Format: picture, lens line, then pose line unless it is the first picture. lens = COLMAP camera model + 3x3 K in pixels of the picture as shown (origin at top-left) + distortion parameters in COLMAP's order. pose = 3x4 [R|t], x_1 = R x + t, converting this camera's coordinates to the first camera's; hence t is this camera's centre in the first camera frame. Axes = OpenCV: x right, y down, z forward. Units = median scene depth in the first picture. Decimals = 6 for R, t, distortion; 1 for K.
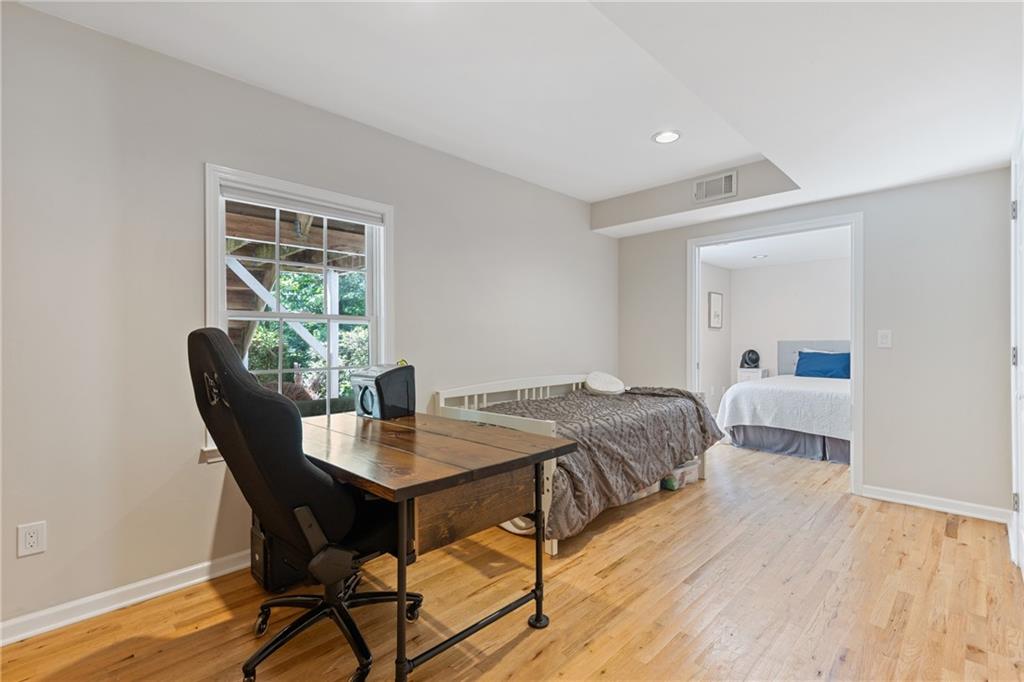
lens RADIAL K [[464.1, 0, 516.9], [0, 464.1, 342.1], [0, 0, 1]] dist [0.007412, -0.000448]
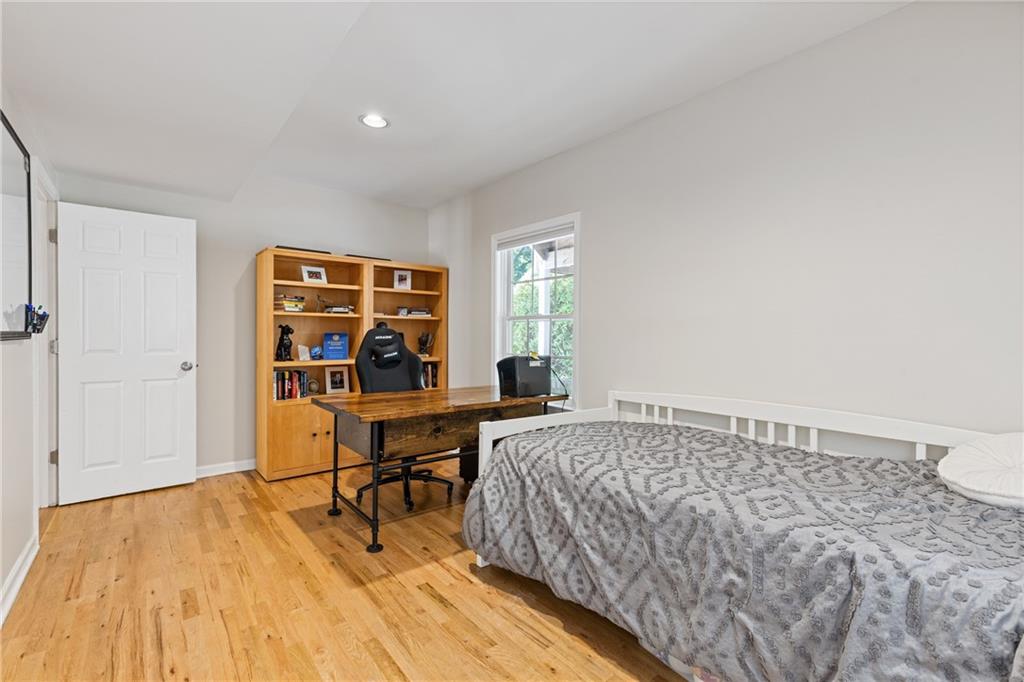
lens RADIAL K [[464.1, 0, 516.9], [0, 464.1, 335.8], [0, 0, 1]] dist [0.007412, -0.000448]
pose [[-0.118413, 0.008922, -0.992924, 0.822611], [-0.004718, 0.999943, 0.009548, -0.012537], [0.992953, 0.005815, -0.118364, 0.976609]]
